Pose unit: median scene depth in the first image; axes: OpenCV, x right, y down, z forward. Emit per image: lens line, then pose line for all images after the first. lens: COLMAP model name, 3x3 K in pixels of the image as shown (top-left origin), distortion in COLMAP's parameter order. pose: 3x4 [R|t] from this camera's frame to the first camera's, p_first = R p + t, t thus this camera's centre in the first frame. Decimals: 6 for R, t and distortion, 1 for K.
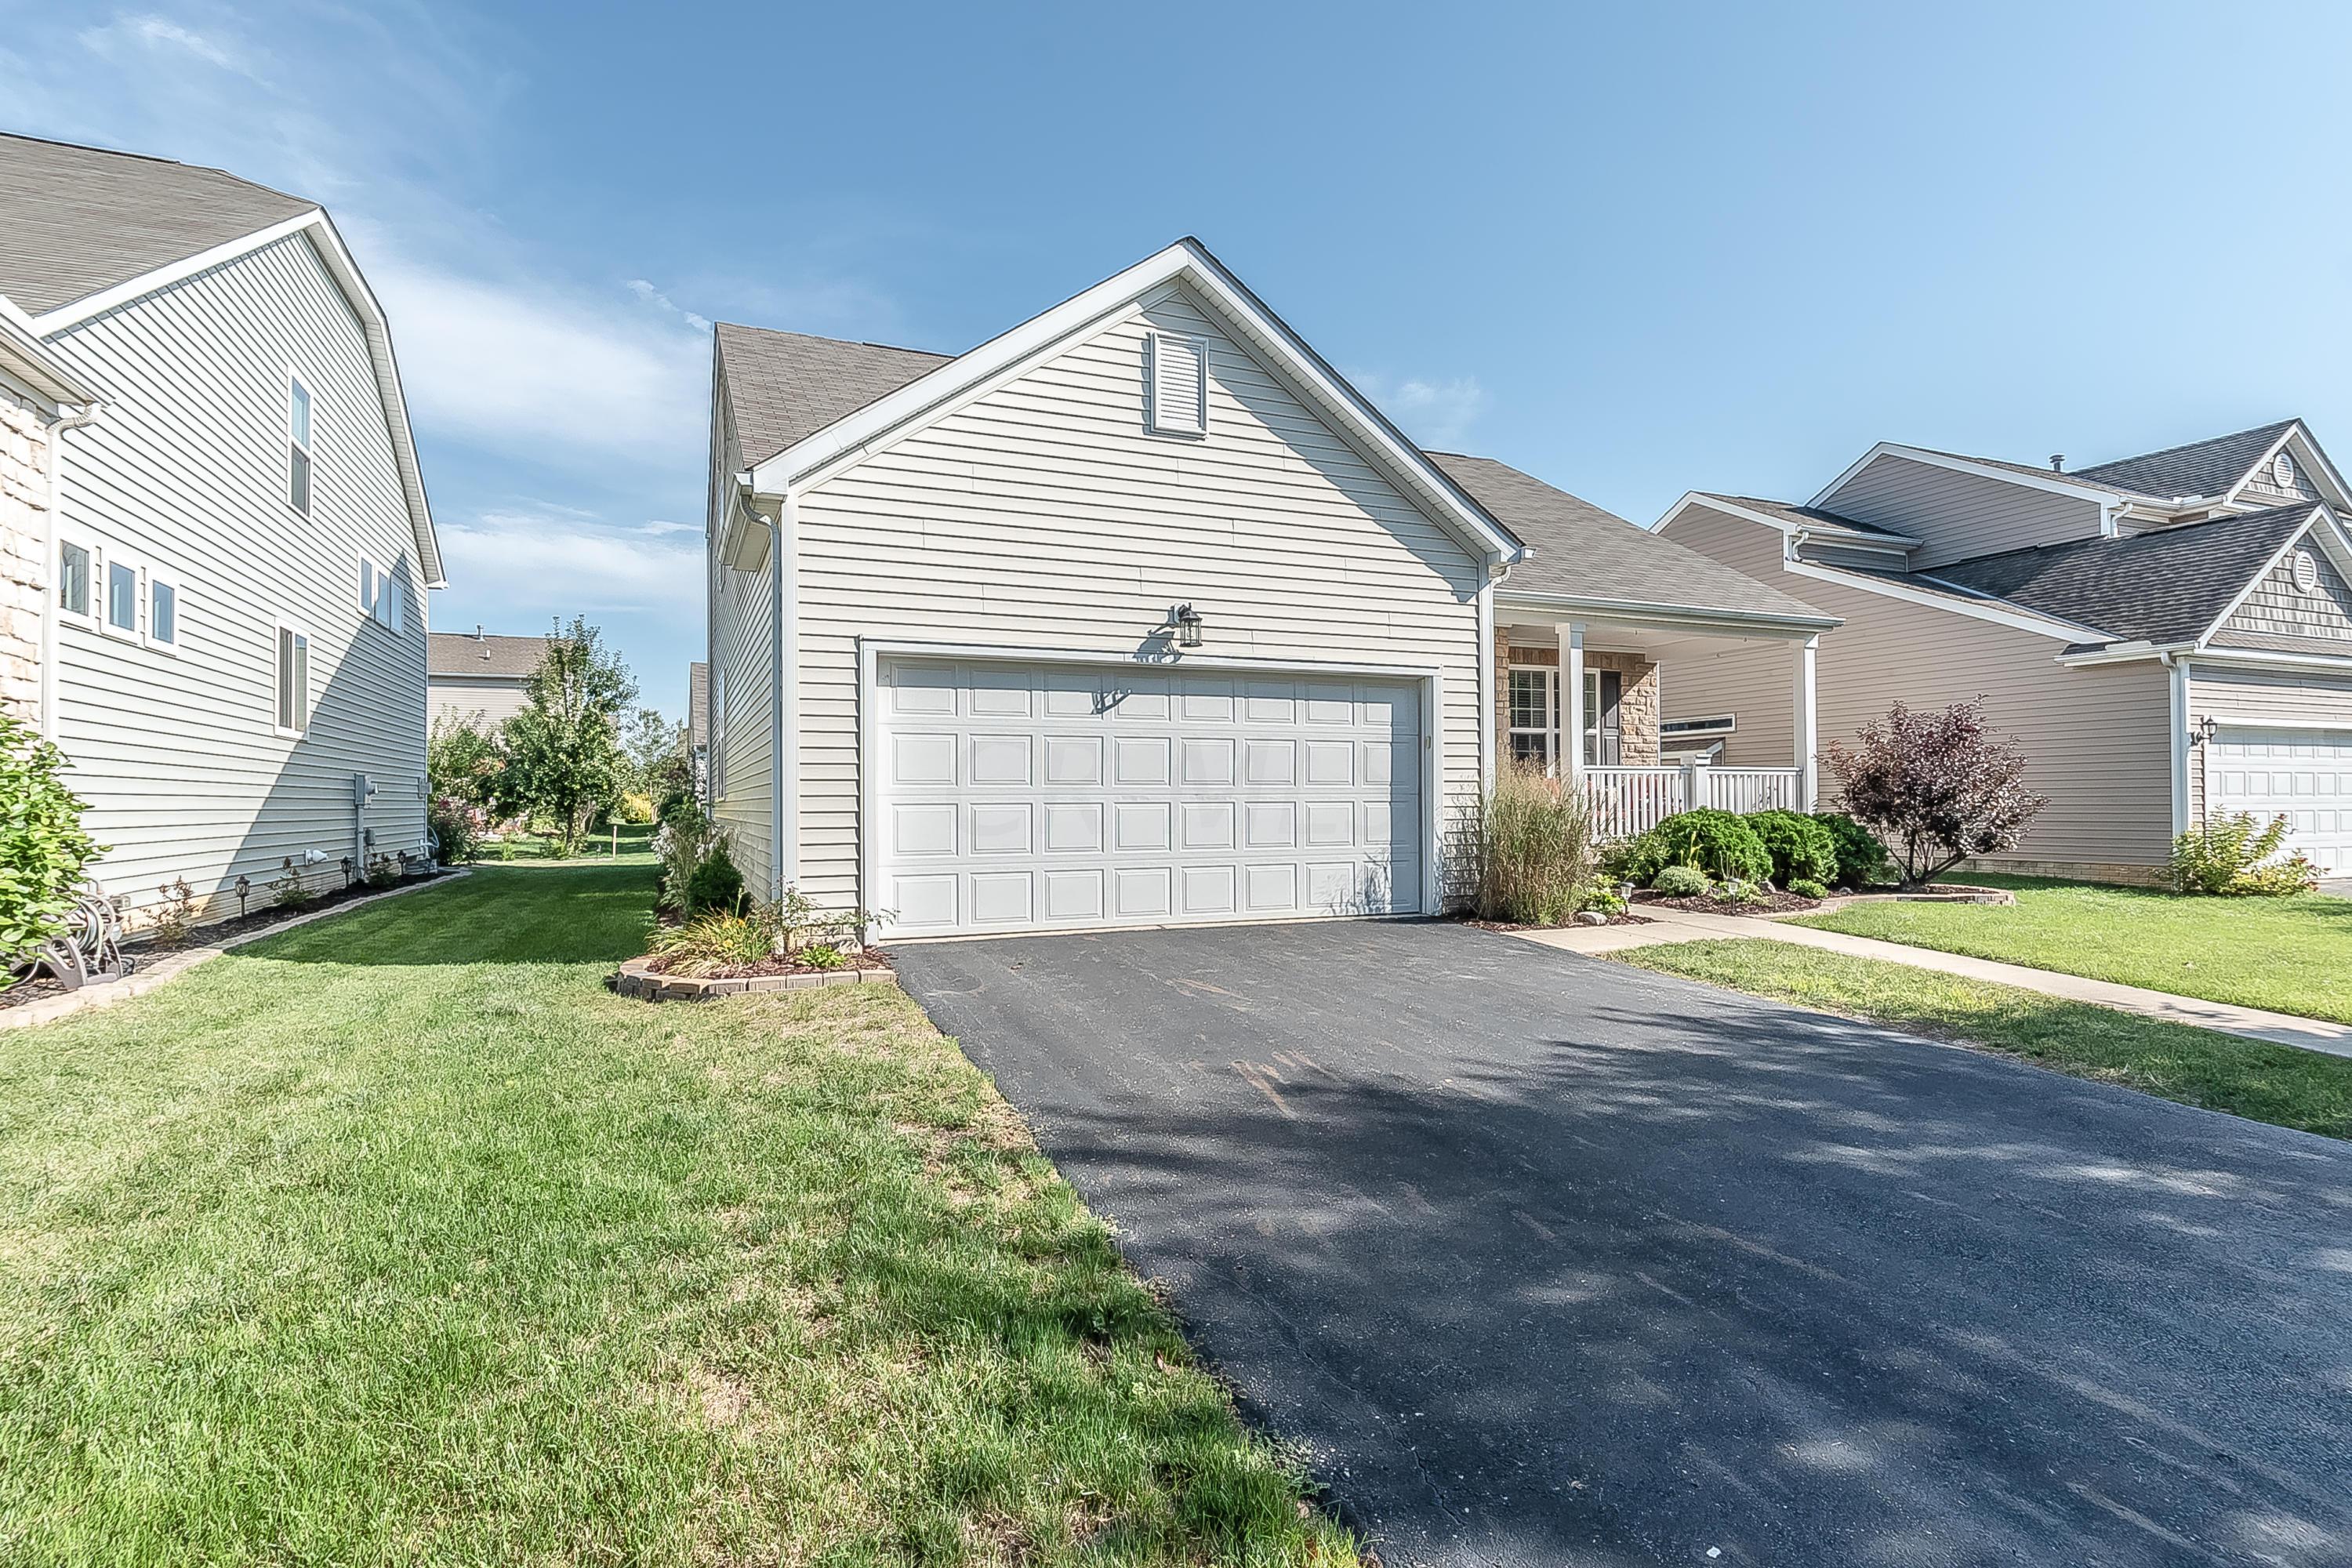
lens RADIAL K [[1173.3, 0, 1164.4], [0, 1173.3, 783.4], [0, 0, 1]] dist [-0.001822, 0.000550]
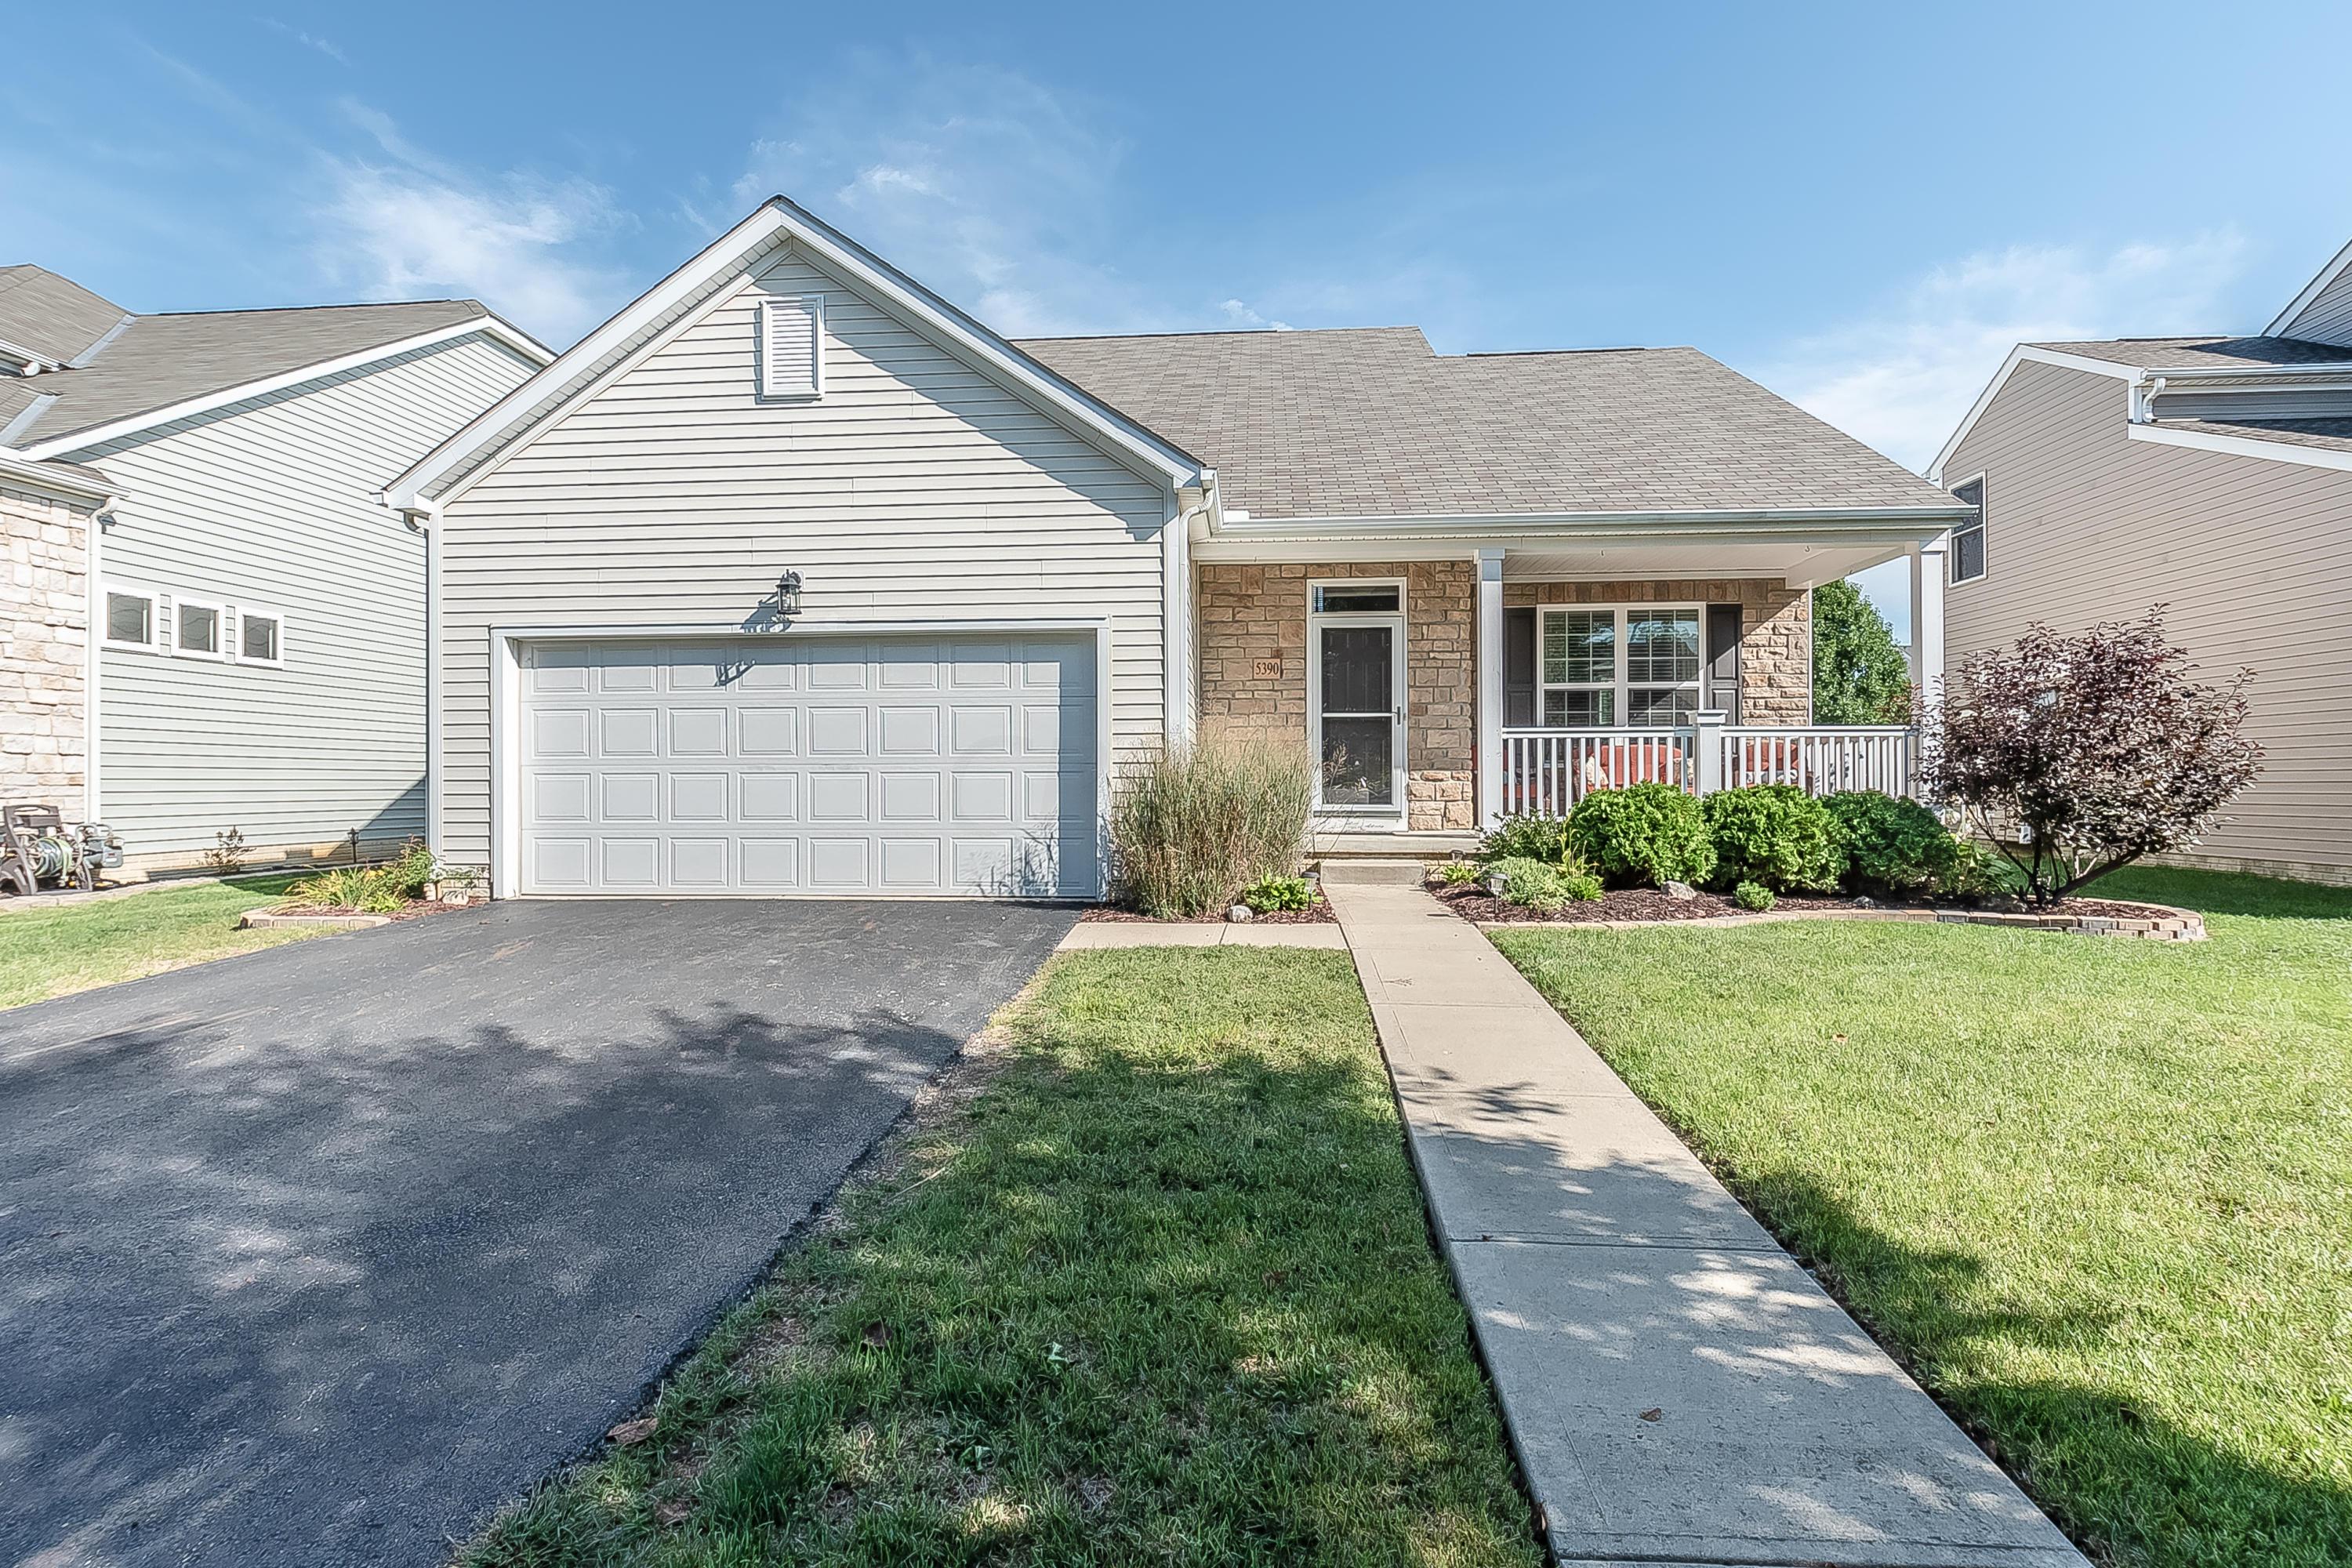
lens RADIAL K [[1173.3, 0, 1164.4], [0, 1173.3, 783.4], [0, 0, 1]] dist [-0.001822, 0.000550]
pose [[0.882015, 0.002461, -0.471214, 0.694348], [0.005815, 0.999853, 0.016107, 0.010619], [0.471185, -0.016946, 0.881872, 0.251545]]
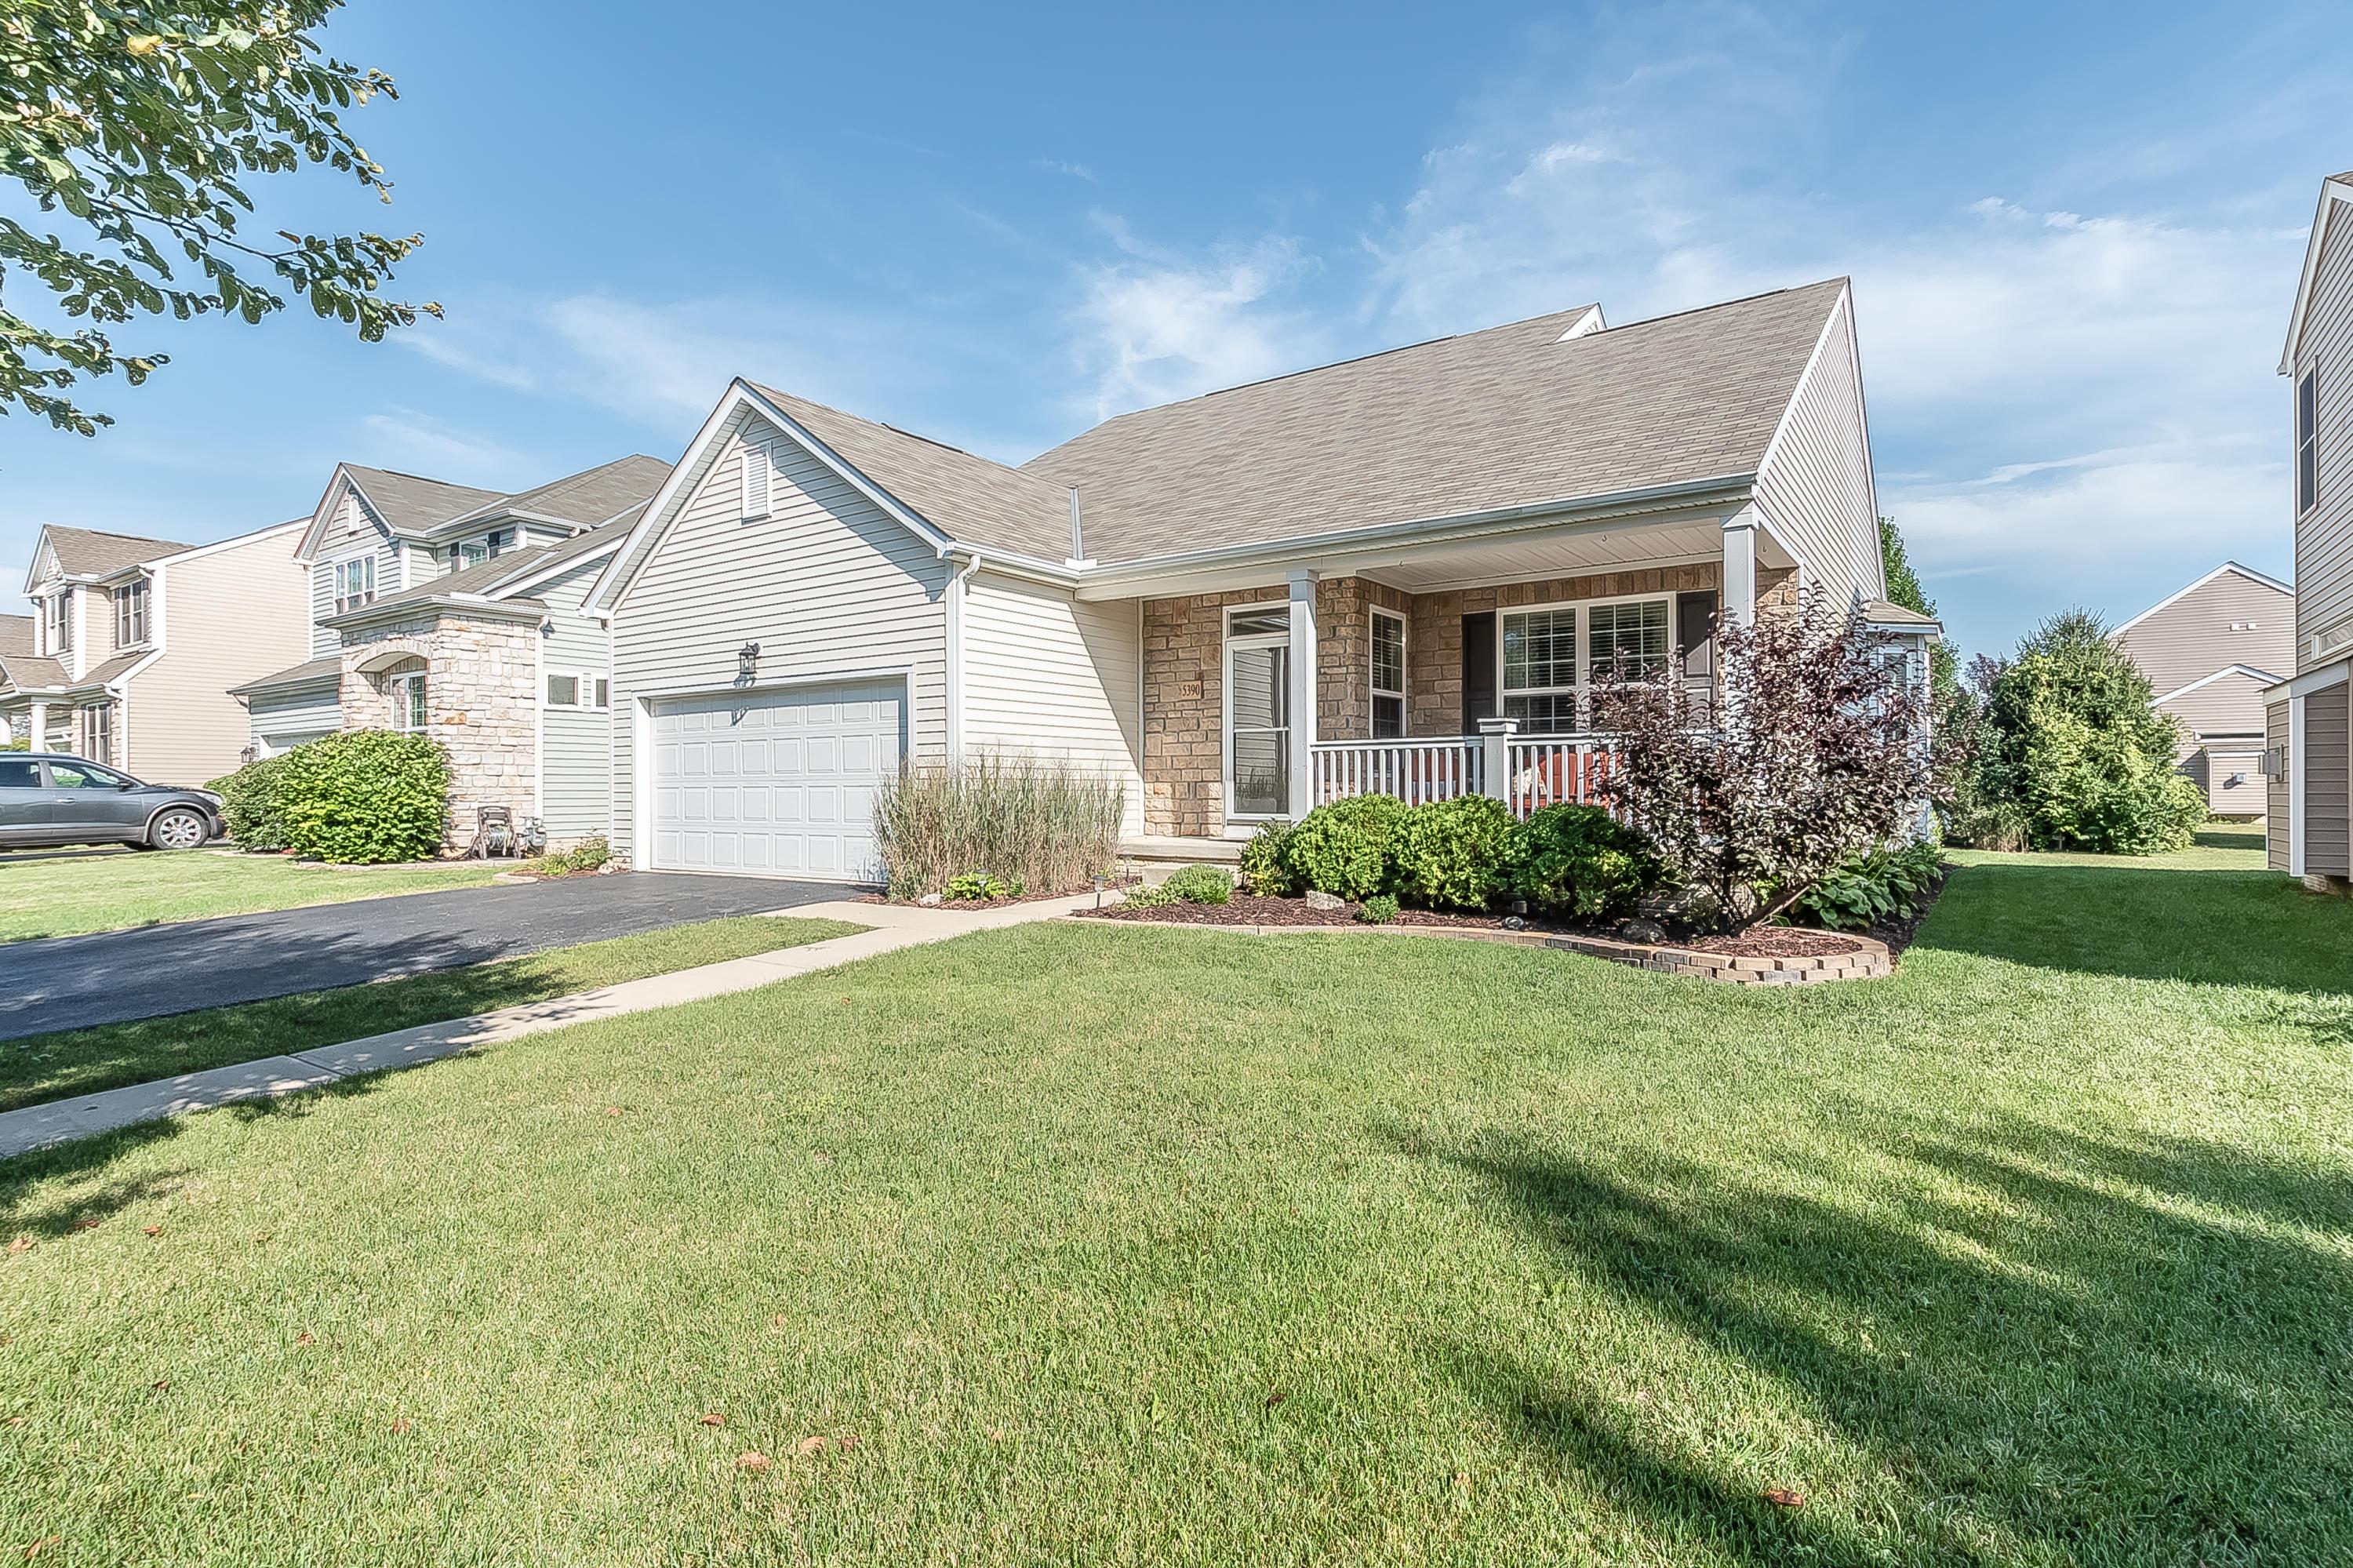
lens RADIAL K [[1184.9, 0, 1166.9], [0, 1184.9, 792.3], [0, 0, 1]] dist [0.000584, 0.000328]
pose [[0.519301, 0.003811, -0.854583, 1.335302], [0.013924, 0.999820, 0.012920, 0.010872], [0.854478, -0.018609, 0.519155, 0.630211]]
